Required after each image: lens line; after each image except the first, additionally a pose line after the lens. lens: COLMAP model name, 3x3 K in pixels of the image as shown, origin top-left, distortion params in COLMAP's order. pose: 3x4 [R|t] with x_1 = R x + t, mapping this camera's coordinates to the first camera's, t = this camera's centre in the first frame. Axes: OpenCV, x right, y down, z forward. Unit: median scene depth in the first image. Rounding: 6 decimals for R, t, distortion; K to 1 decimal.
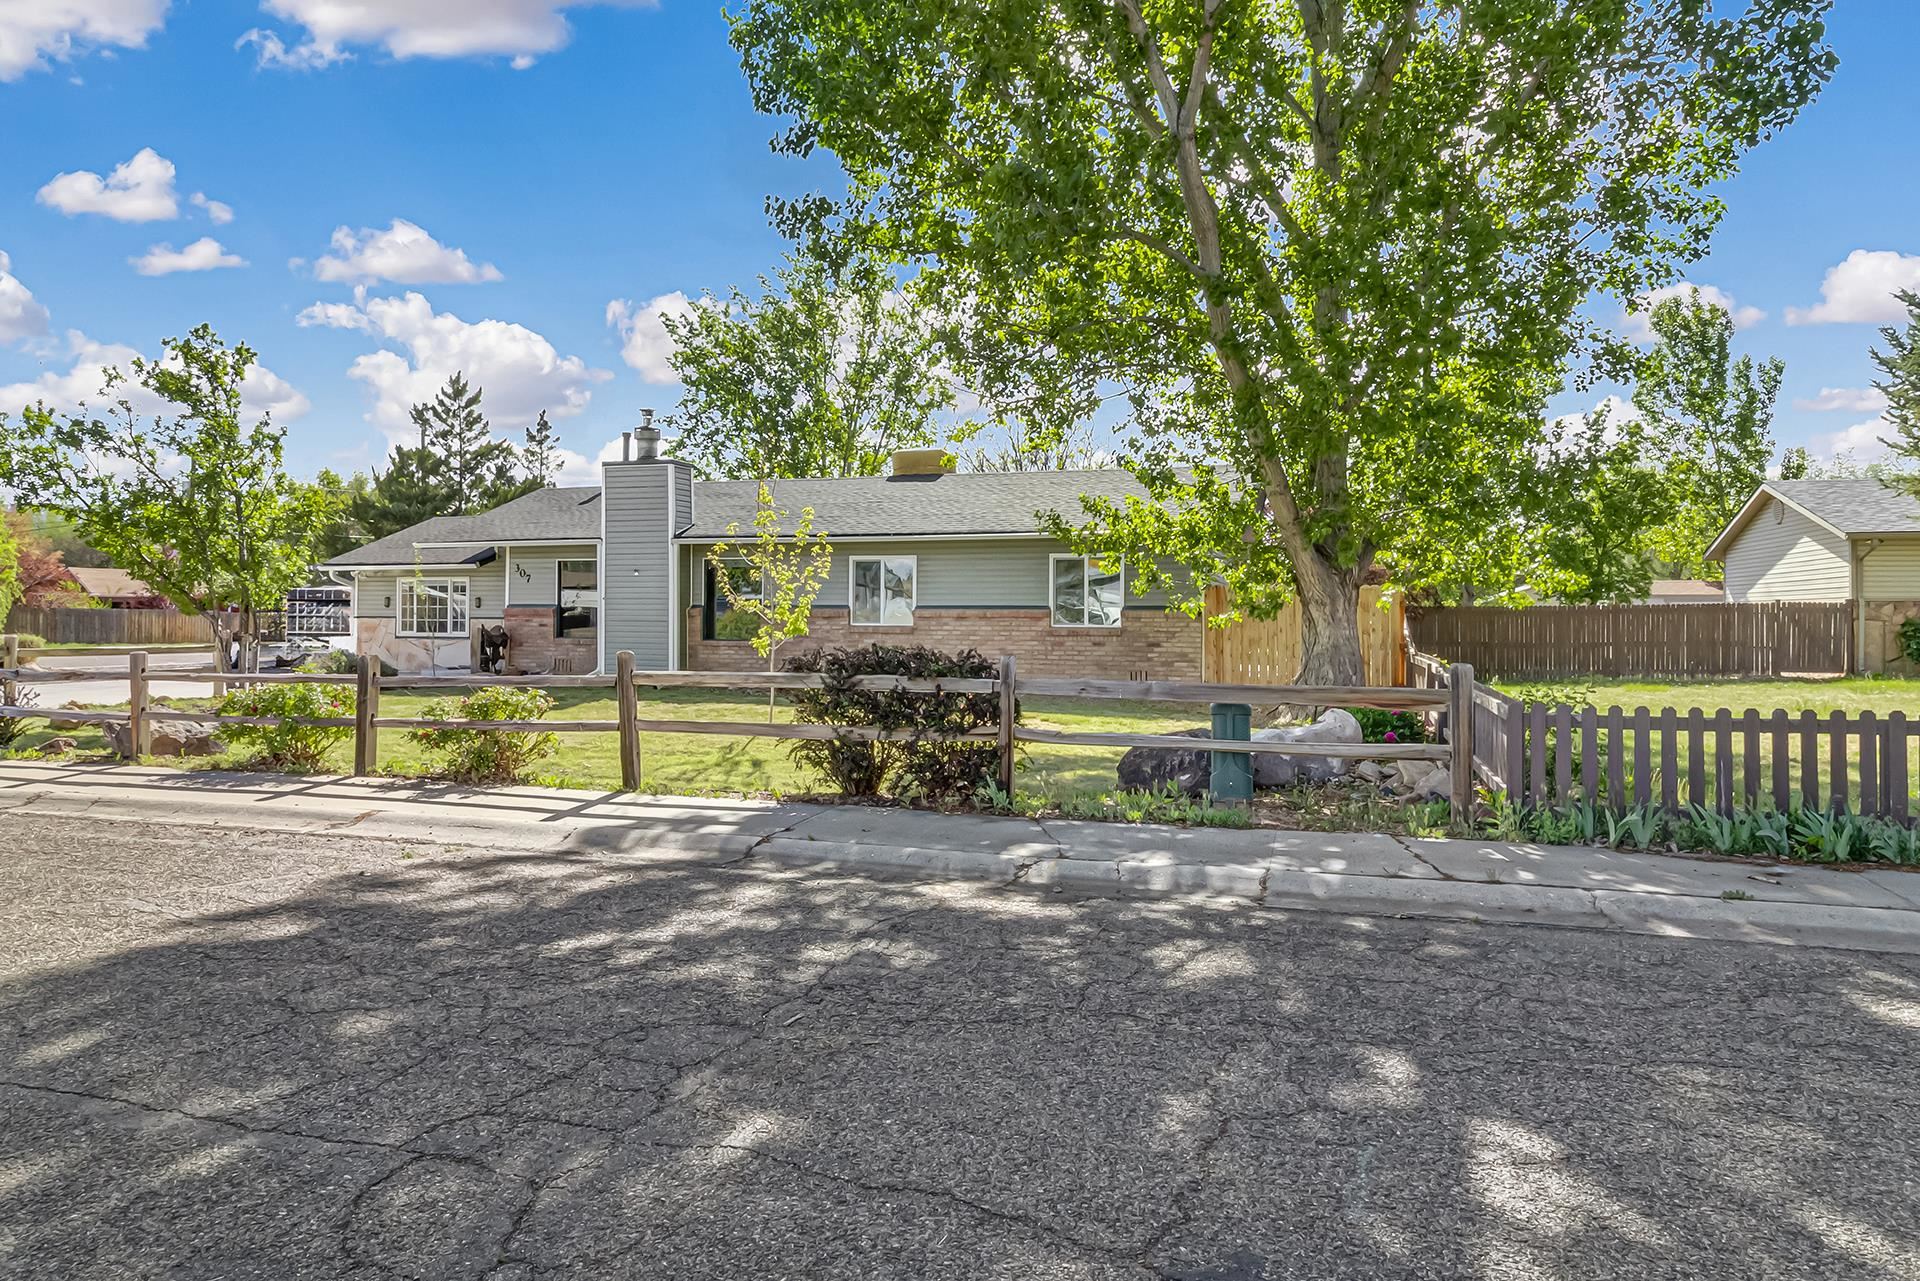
lens RADIAL K [[1167.3, 0, 958.5], [0, 1167.3, 637.8], [0, 0, 1]] dist [0.005834, 0.000371]
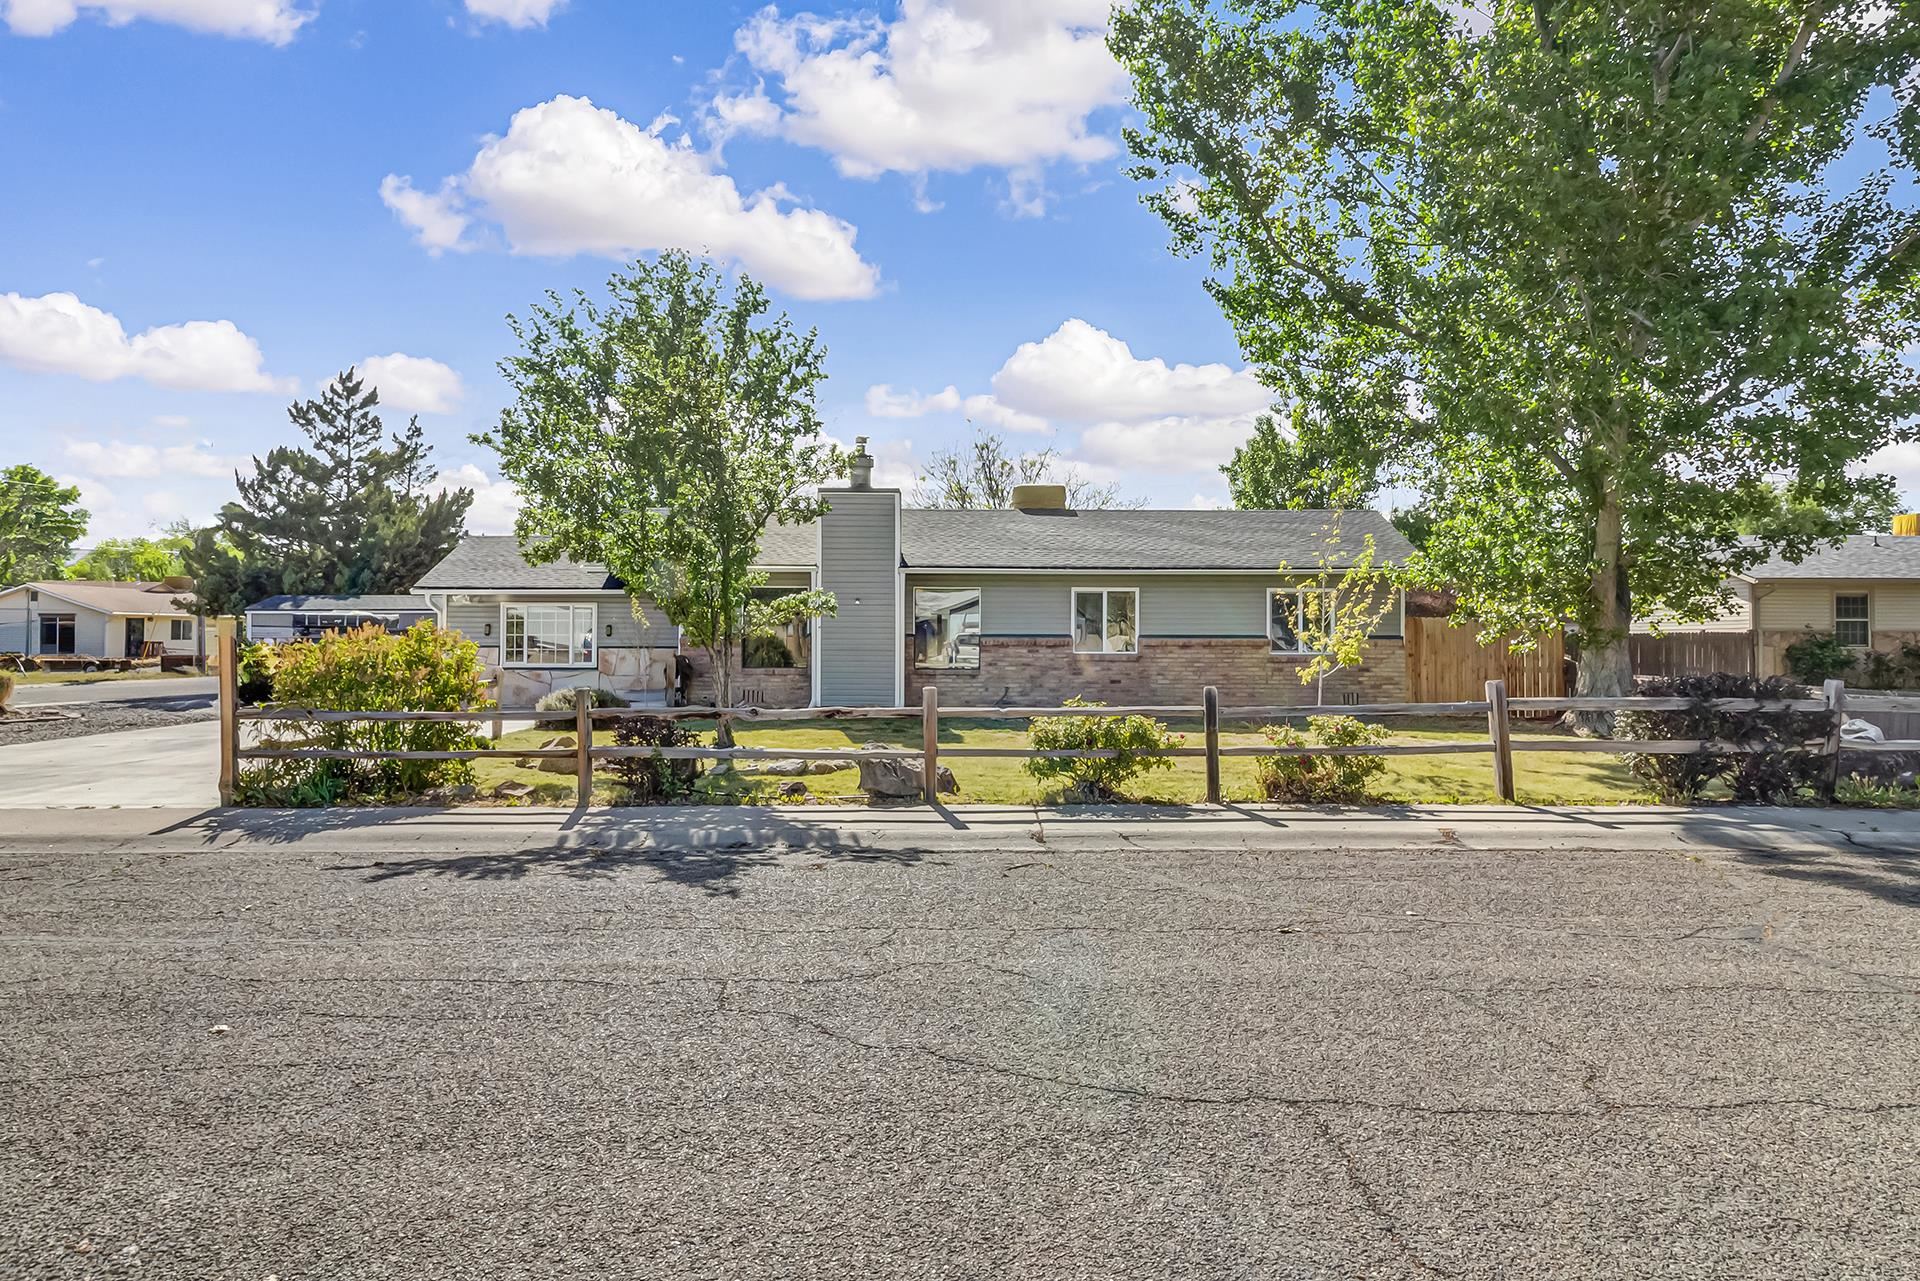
lens RADIAL K [[1167.3, 0, 955.2], [0, 1167.3, 641.3], [0, 0, 1]] dist [0.005834, 0.000371]
pose [[0.949902, -0.001939, 0.312542, -0.485393], [0.007358, 0.999842, -0.016159, -0.005278], [-0.312461, 0.017649, 0.949767, 0.036110]]
